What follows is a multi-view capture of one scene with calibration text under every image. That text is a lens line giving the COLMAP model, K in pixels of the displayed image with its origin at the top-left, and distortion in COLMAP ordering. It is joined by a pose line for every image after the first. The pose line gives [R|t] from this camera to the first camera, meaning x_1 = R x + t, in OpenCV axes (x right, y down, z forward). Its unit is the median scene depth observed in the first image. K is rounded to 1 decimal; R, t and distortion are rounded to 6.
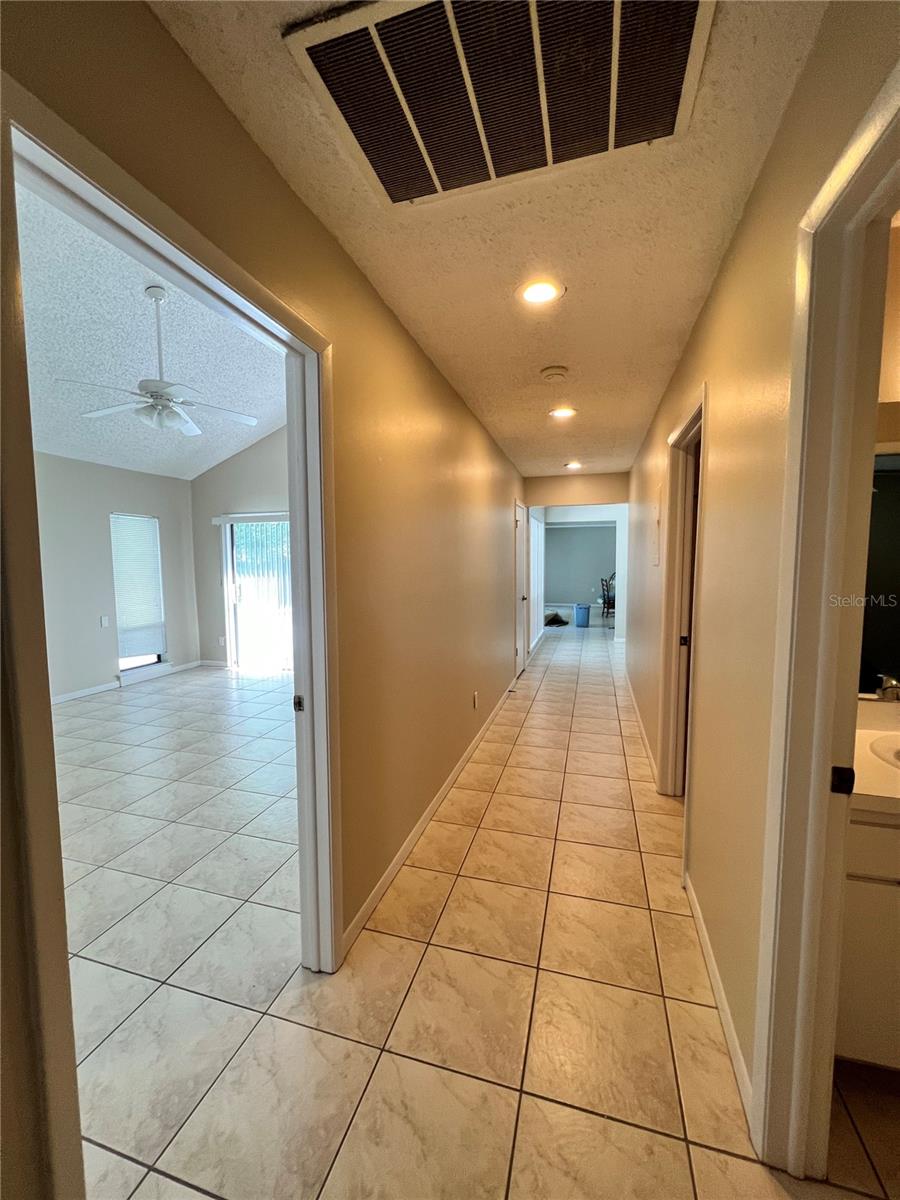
lens RADIAL K [[477.8, 0, 452.1], [0, 477.8, 596.8], [0, 0, 1]] dist [0.000660, -0.000083]
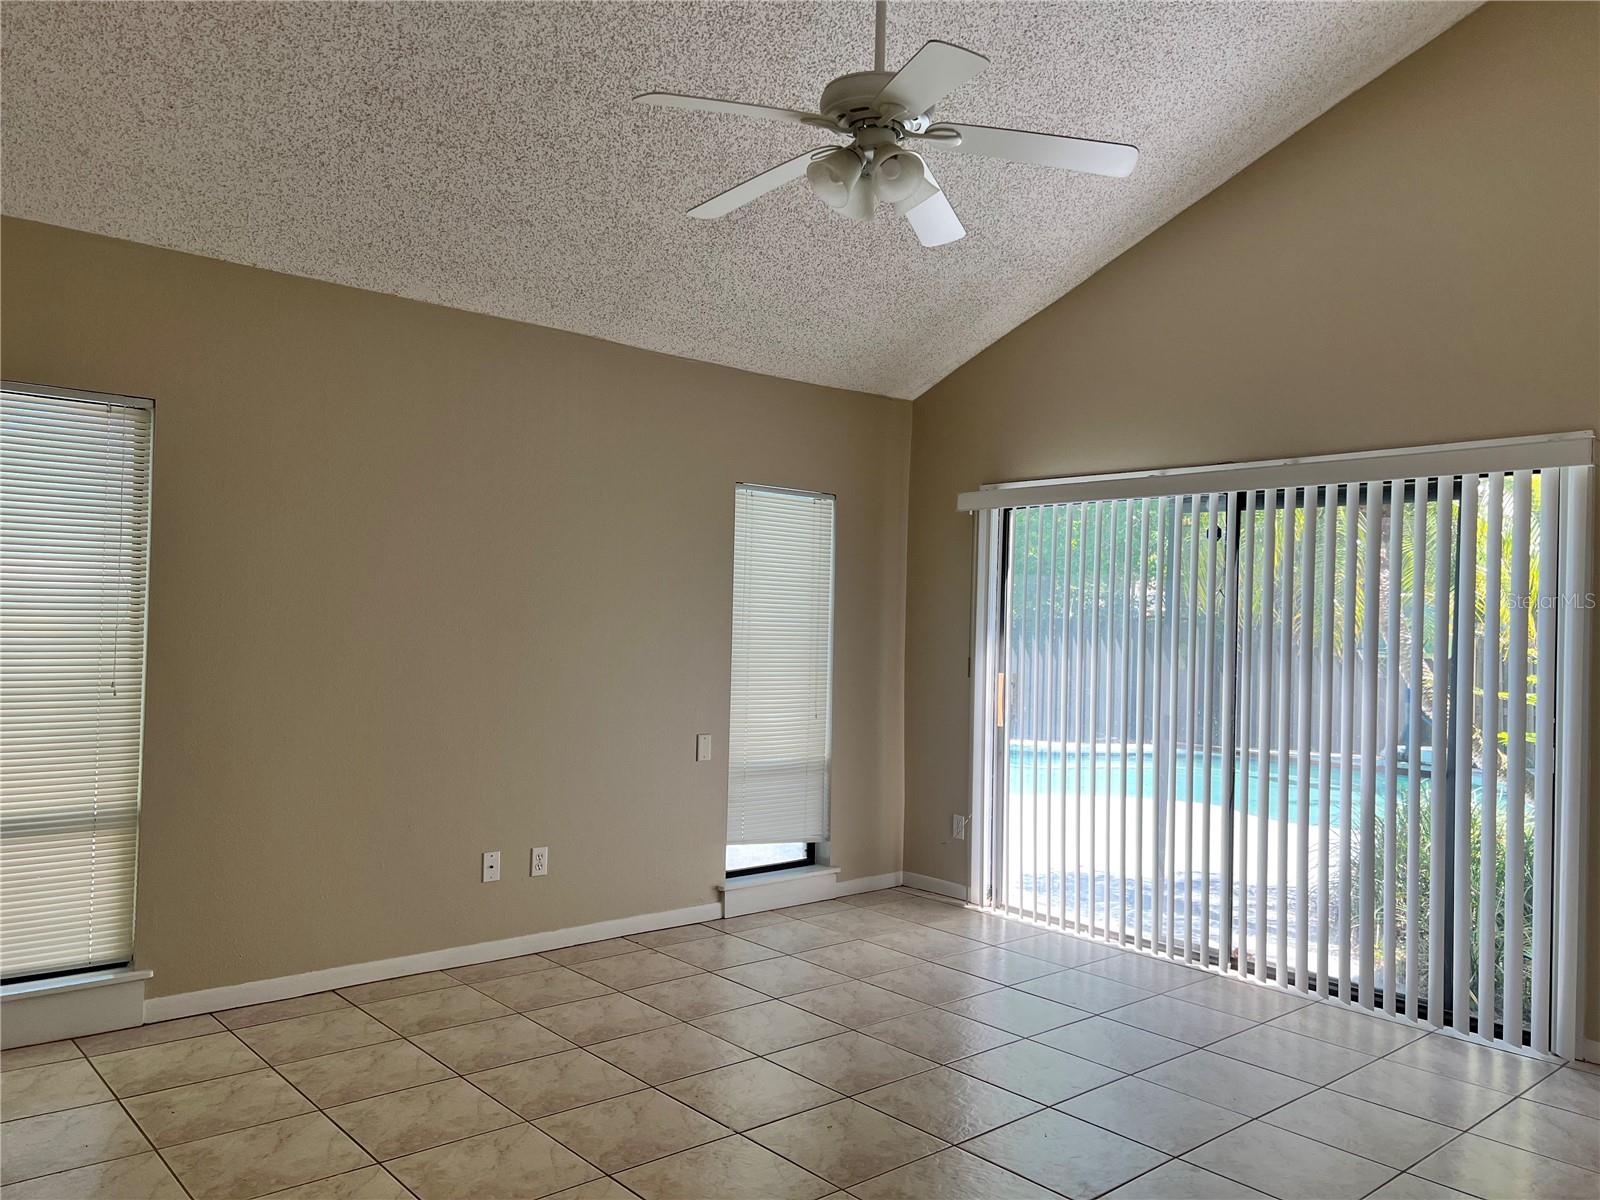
lens RADIAL K [[1198.4, 0, 796.8], [0, 1198.4, 610.3], [0, 0, 1]] dist [0.060689, -0.064761]
pose [[0.840324, 0.029827, -0.541264, -0.115483], [-0.075079, 0.995266, -0.061716, -0.007352], [0.536861, 0.092499, 0.838585, 0.180349]]
